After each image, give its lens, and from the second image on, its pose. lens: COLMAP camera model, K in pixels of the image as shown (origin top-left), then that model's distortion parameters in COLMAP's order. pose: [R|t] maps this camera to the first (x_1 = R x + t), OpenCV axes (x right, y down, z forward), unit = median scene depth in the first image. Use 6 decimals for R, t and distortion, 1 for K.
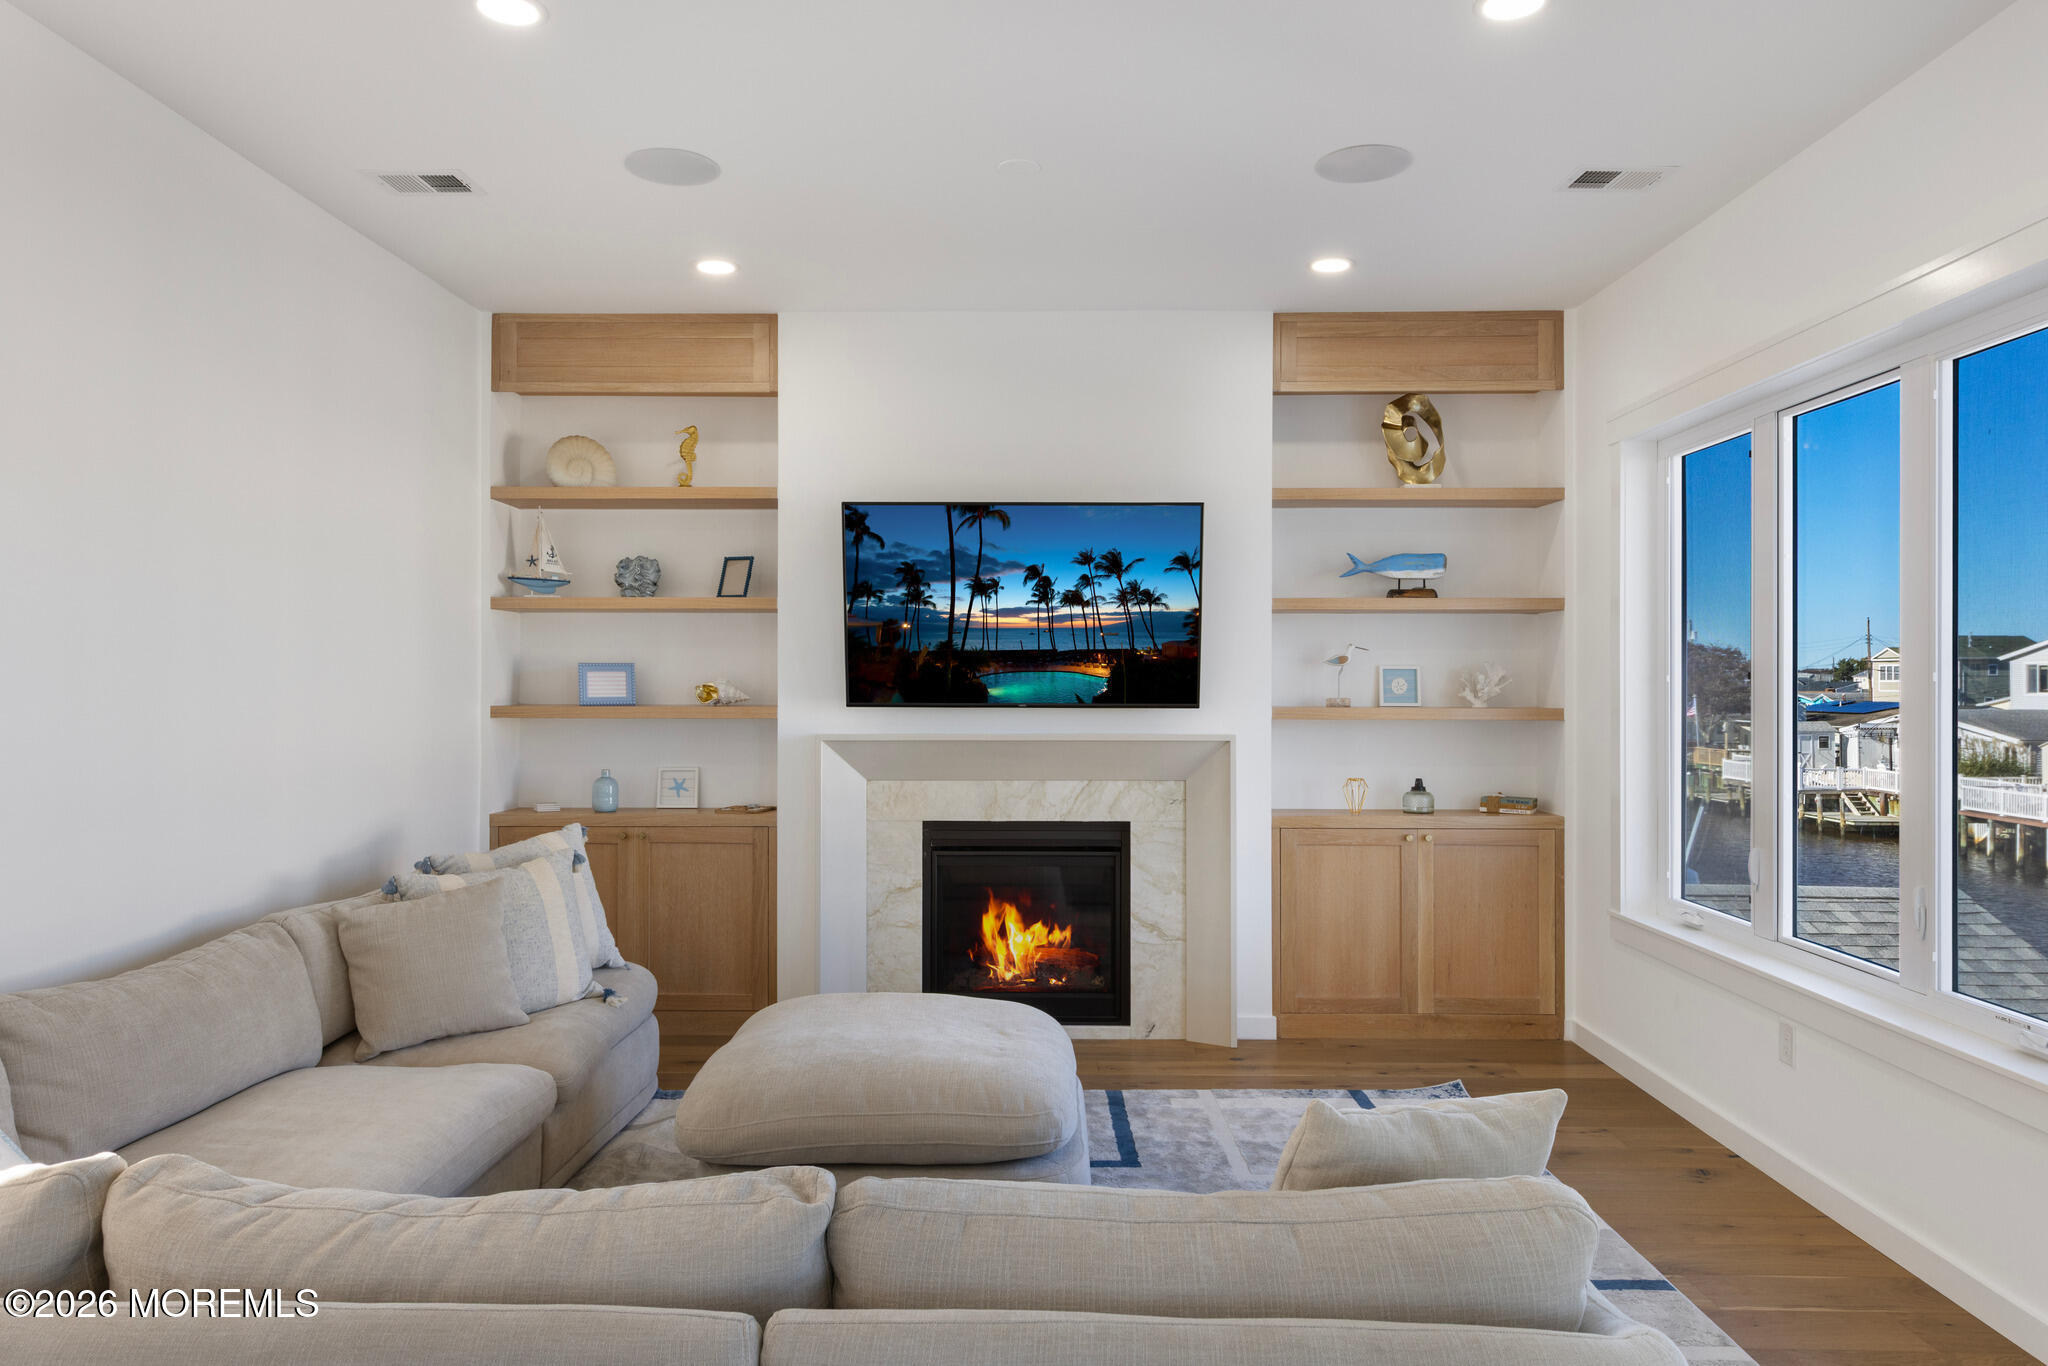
lens RADIAL K [[1328.0, 0, 1035.7], [0, 1328.0, 685.9], [0, 0, 1]] dist [0.023377, 0.008101]
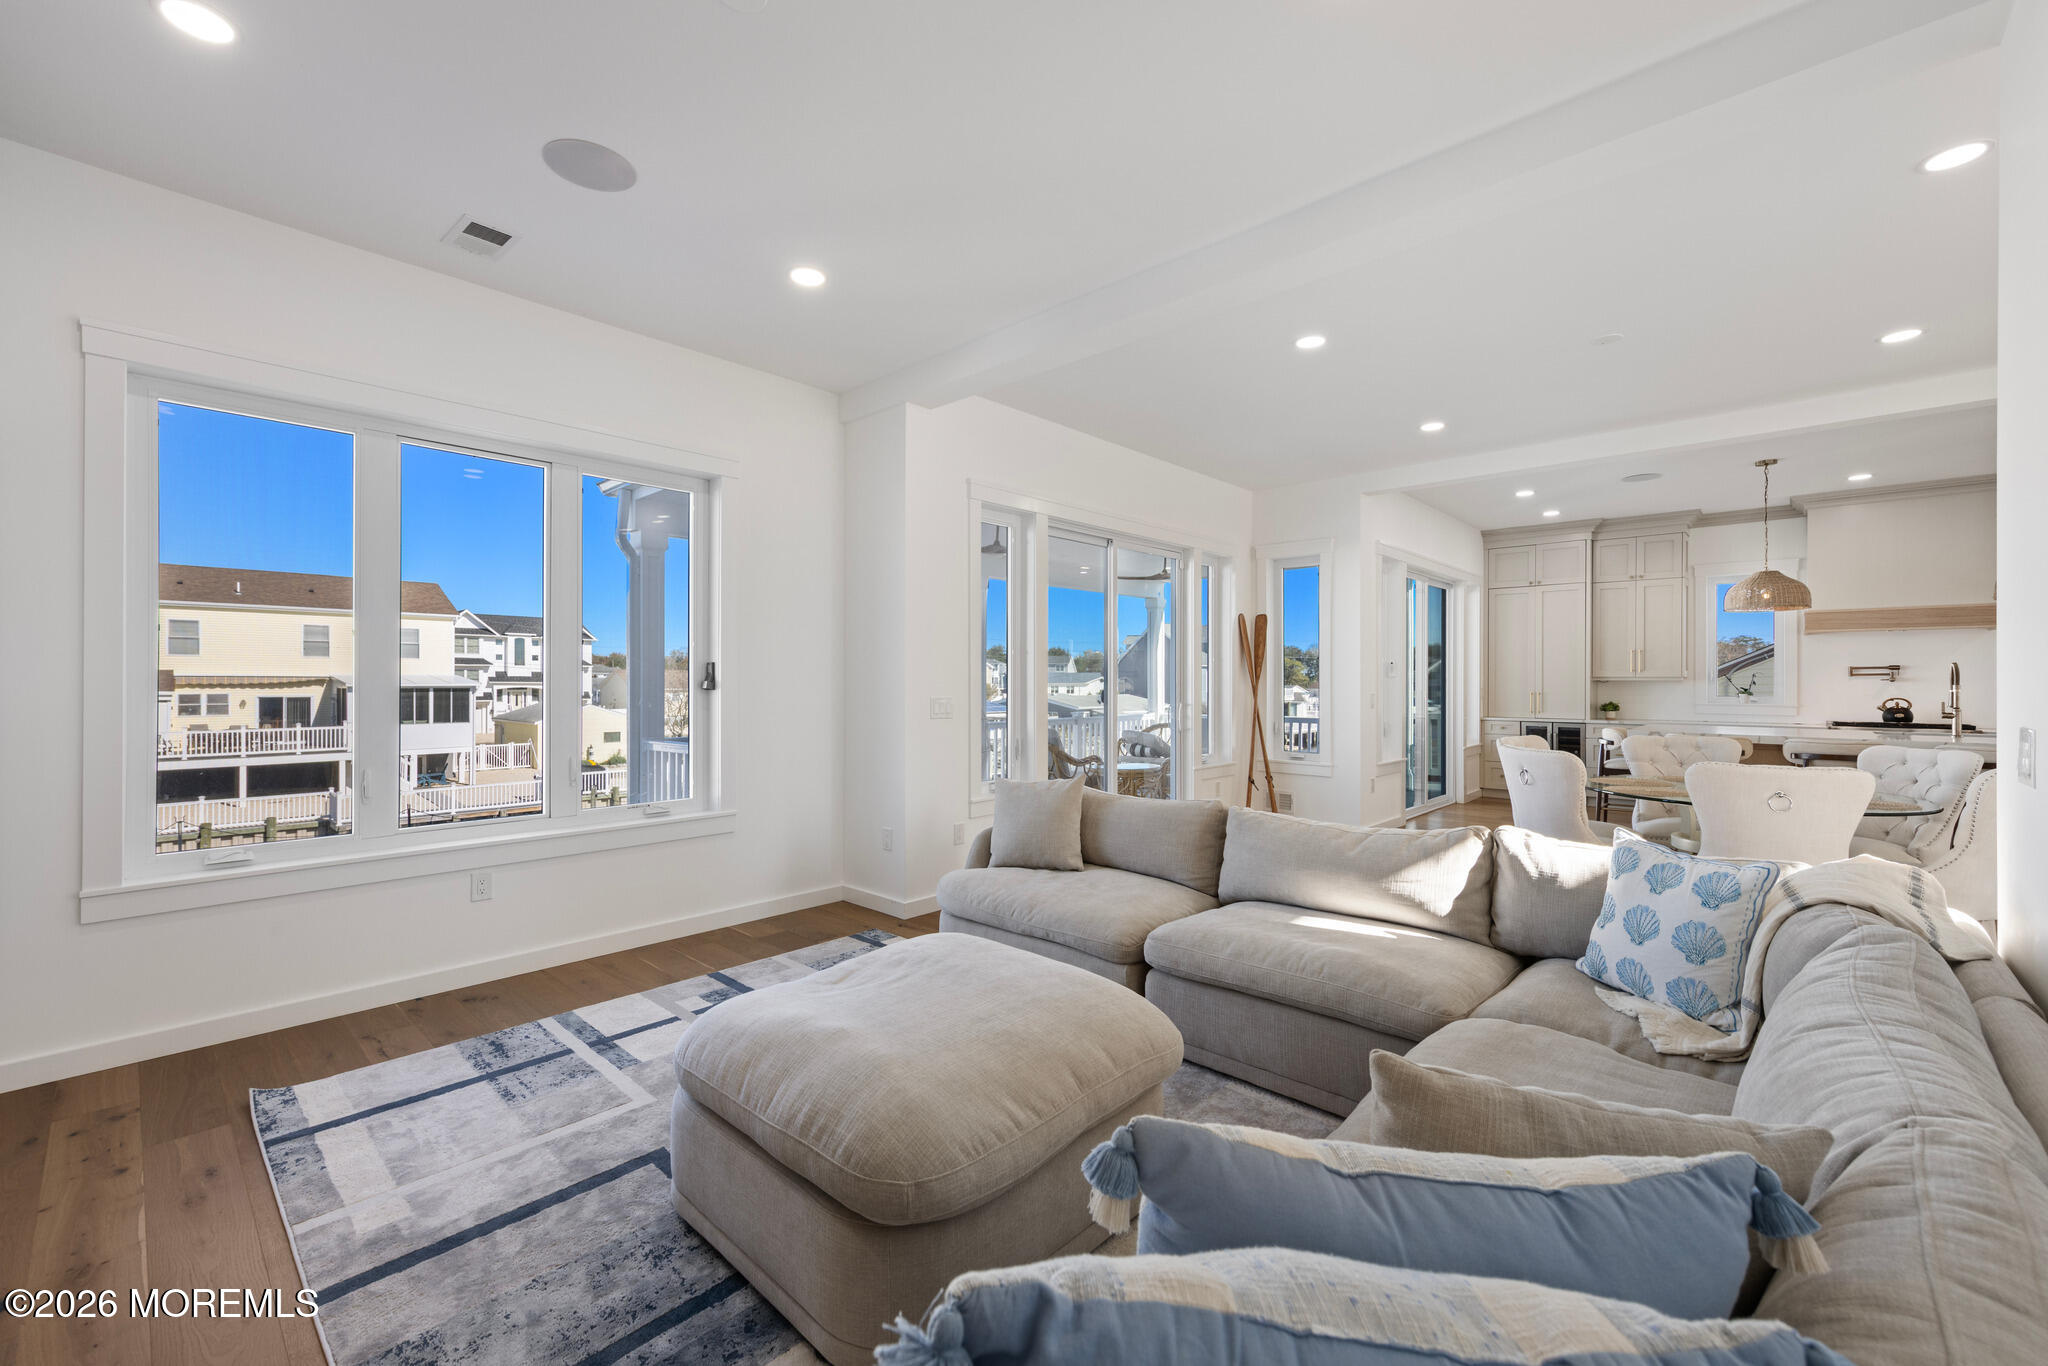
lens RADIAL K [[799.3, 0, 1011.5], [0, 799.3, 689.6], [0, 0, 1]] dist [0.008727, -0.000213]
pose [[-0.749422, 0.000305, 0.662092, -0.332876], [-0.001677, 0.999996, -0.002359, 0.036095], [-0.662090, -0.002879, -0.749419, 0.917553]]
